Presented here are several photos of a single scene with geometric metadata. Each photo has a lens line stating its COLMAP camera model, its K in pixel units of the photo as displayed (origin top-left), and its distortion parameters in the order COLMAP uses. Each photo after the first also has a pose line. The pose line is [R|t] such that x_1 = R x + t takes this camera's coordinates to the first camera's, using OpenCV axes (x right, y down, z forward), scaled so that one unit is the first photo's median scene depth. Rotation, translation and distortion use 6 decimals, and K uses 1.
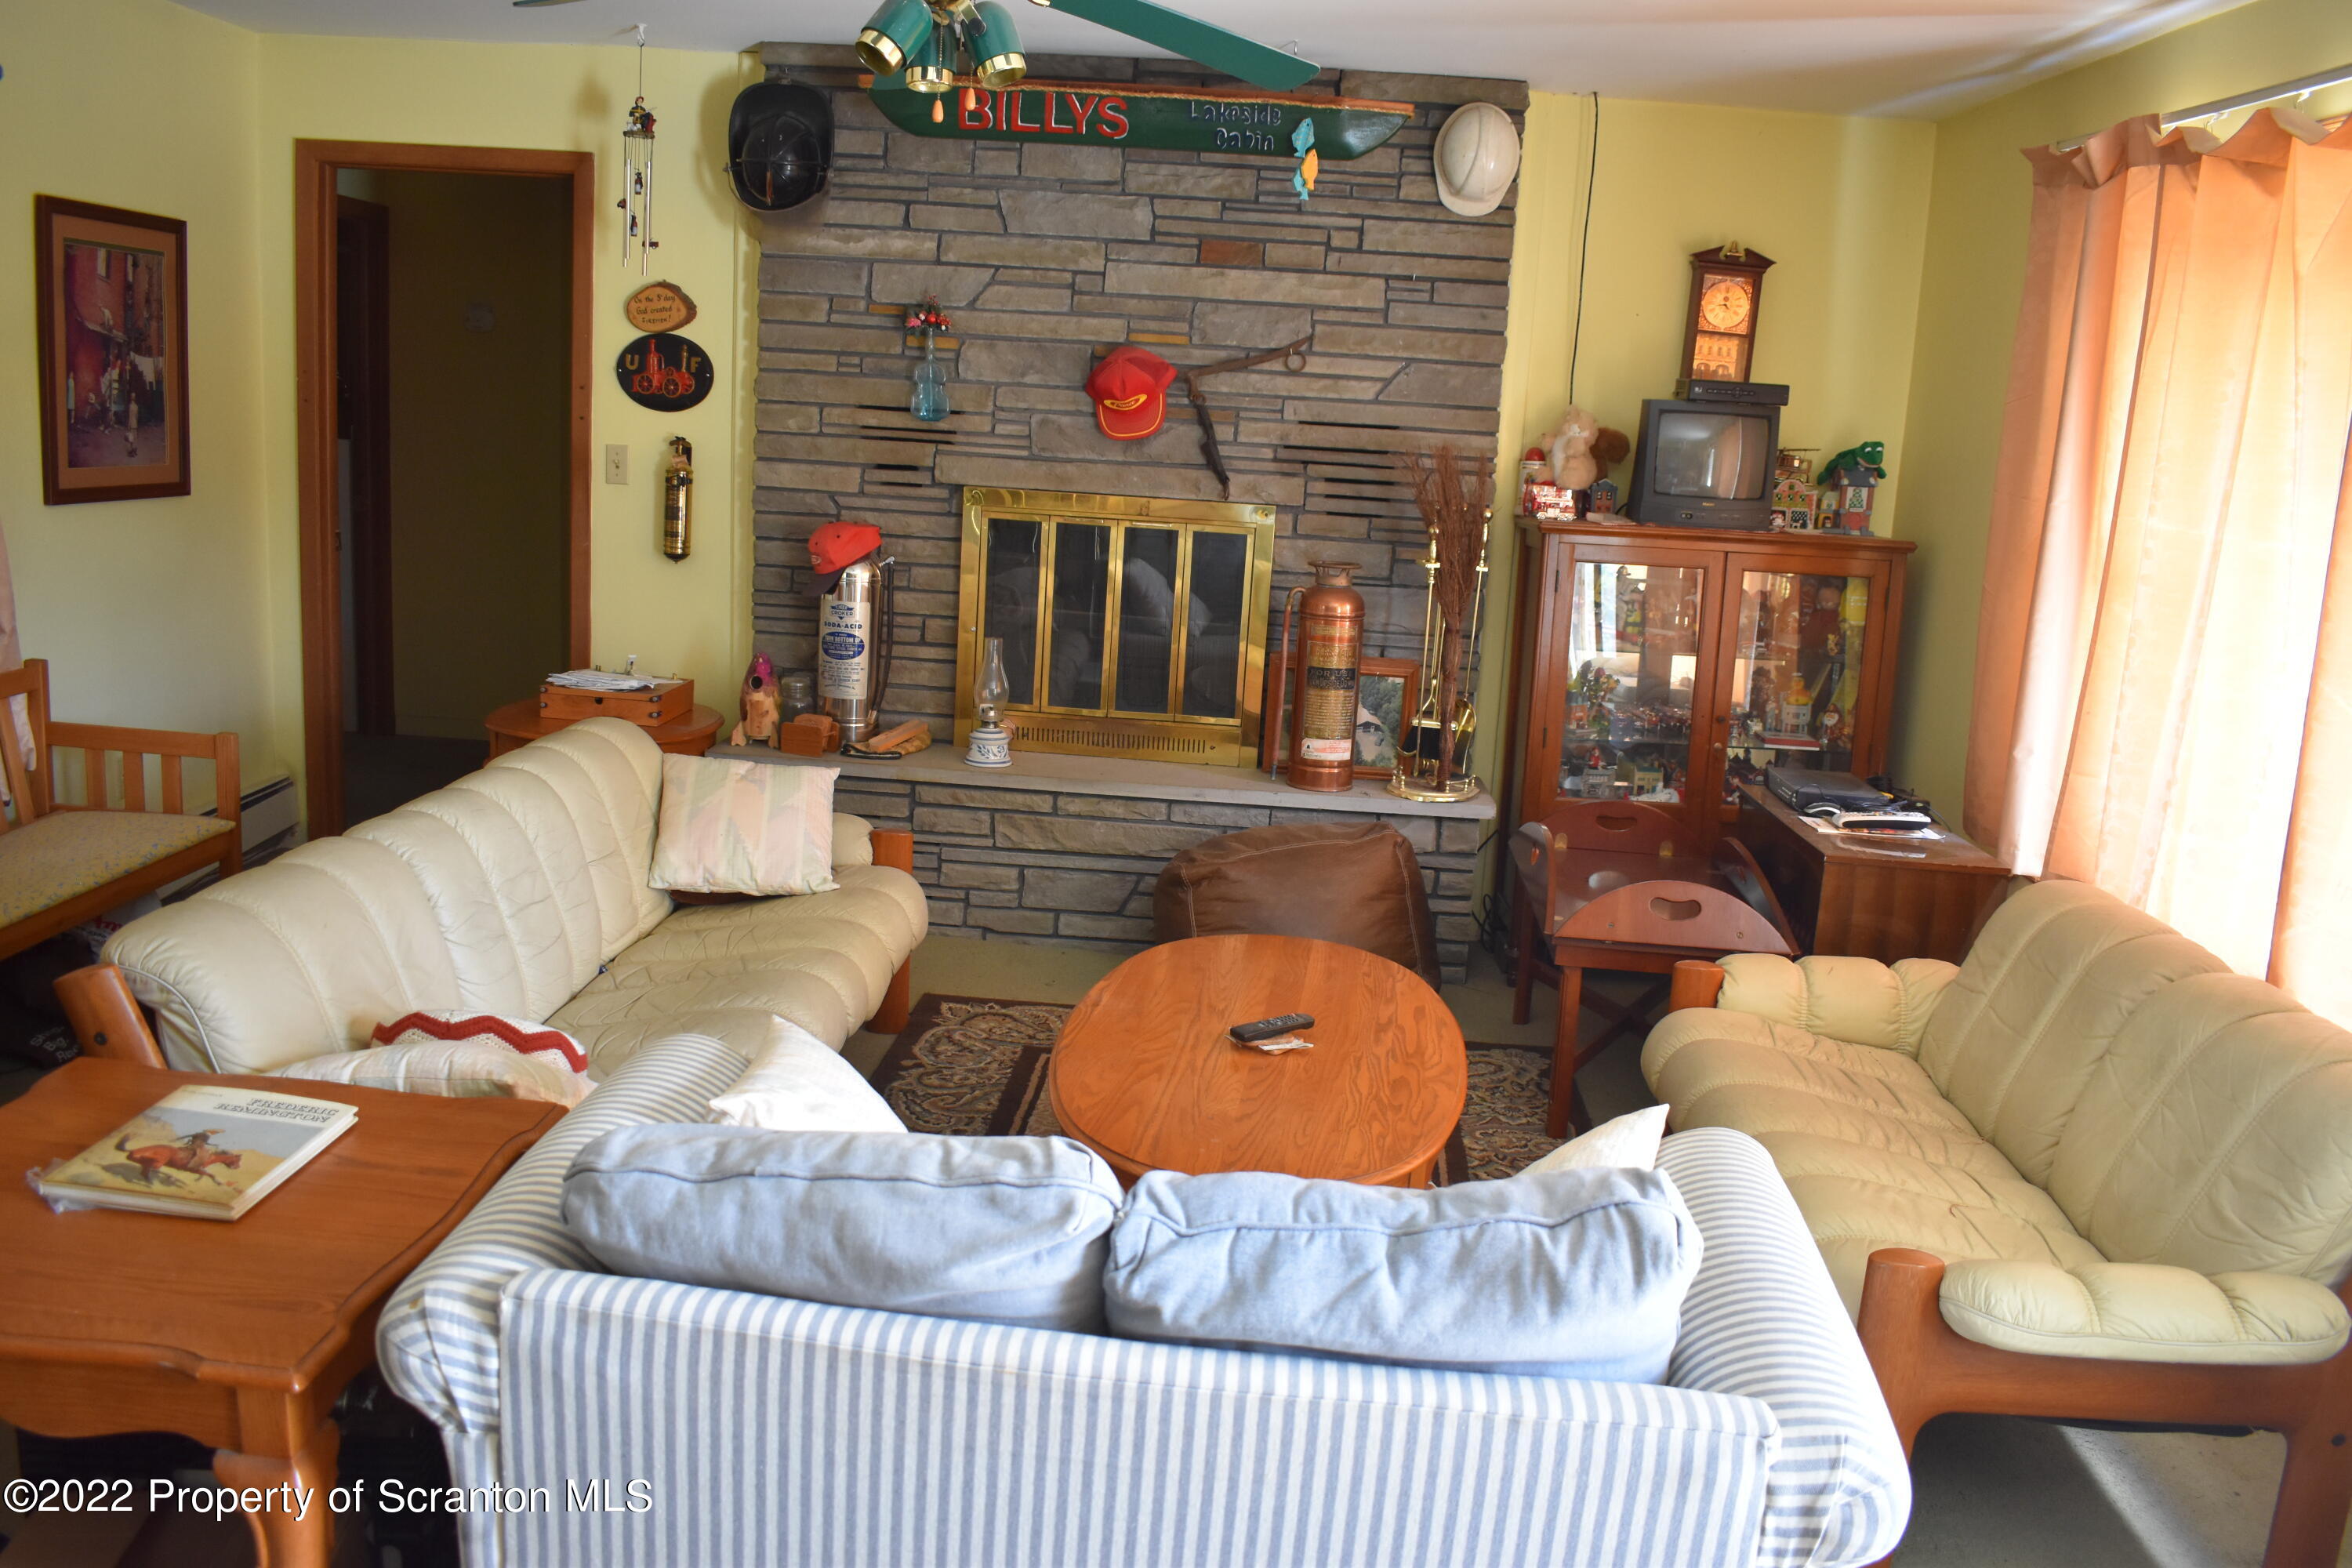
lens RADIAL K [[1823.6, 0, 1185.6], [0, 1823.6, 761.1], [0, 0, 1]] dist [-0.088291, 0.003202]
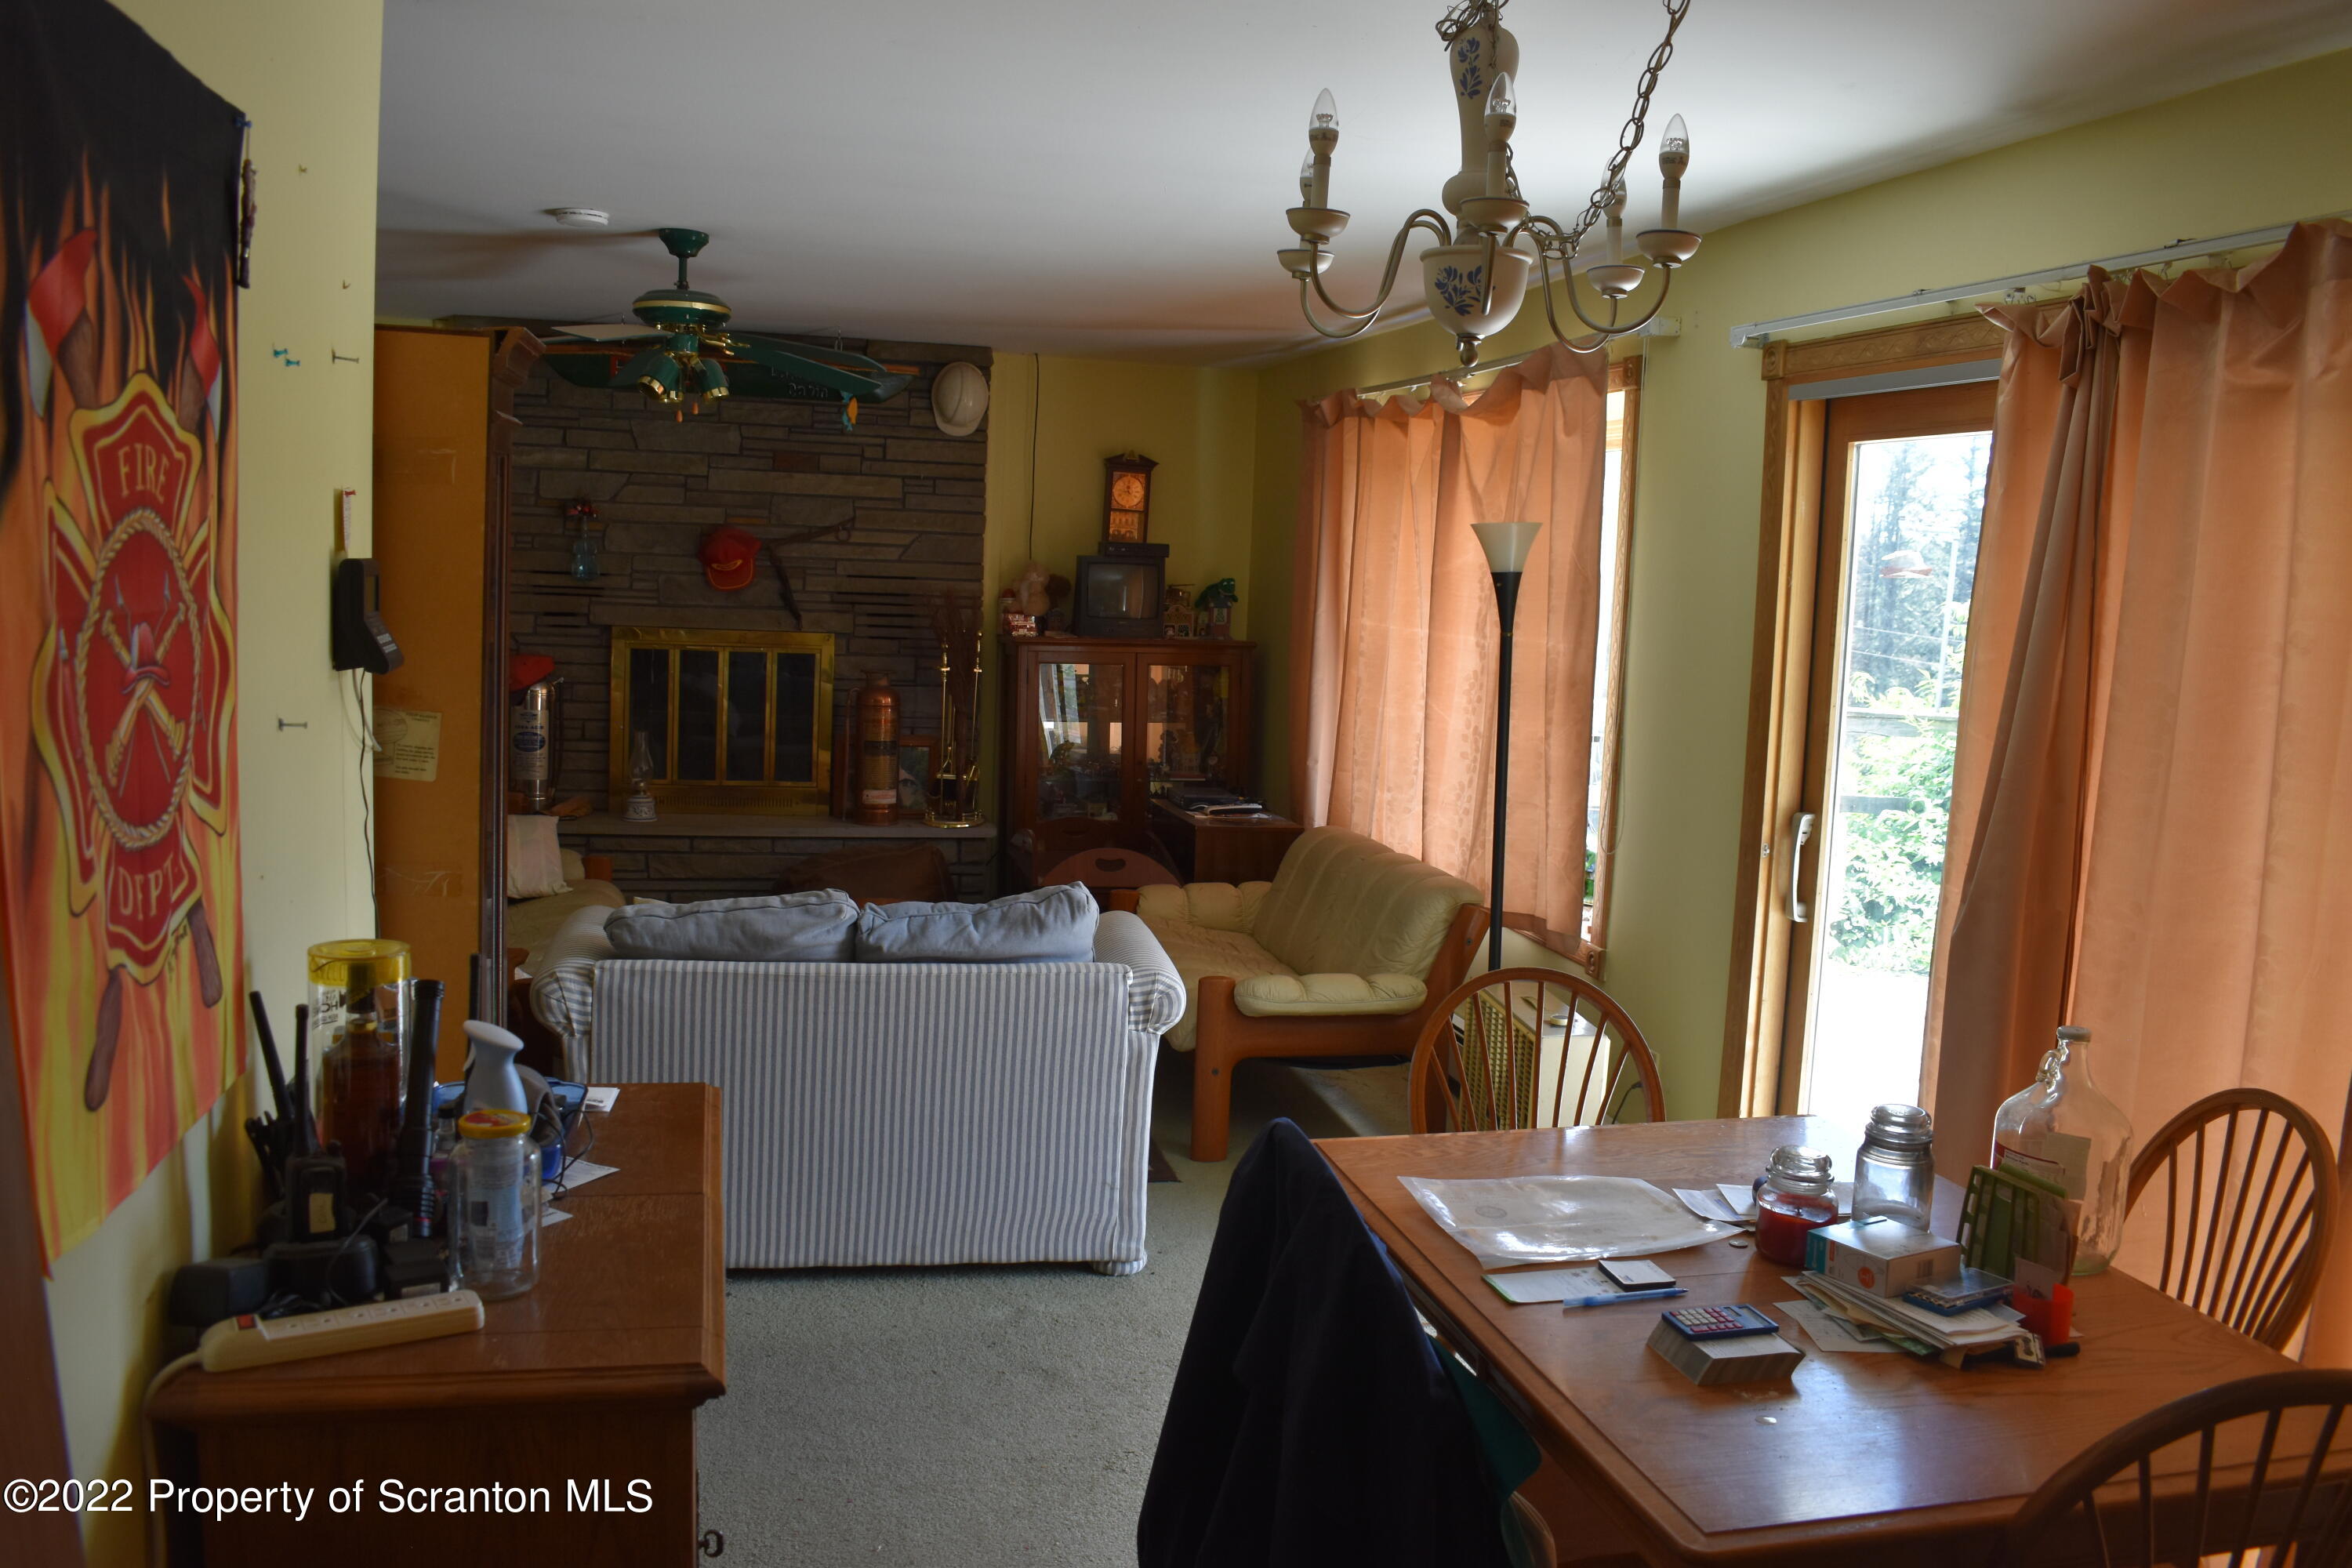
lens RADIAL K [[1823.6, 0, 1185.6], [0, 1823.6, 761.1], [0, 0, 1]] dist [-0.088291, 0.003202]
pose [[0.959150, -0.047137, 0.278944, -0.092903], [0.067920, 0.995551, -0.065313, 0.076695], [-0.274624, 0.081591, 0.958084, -0.468725]]
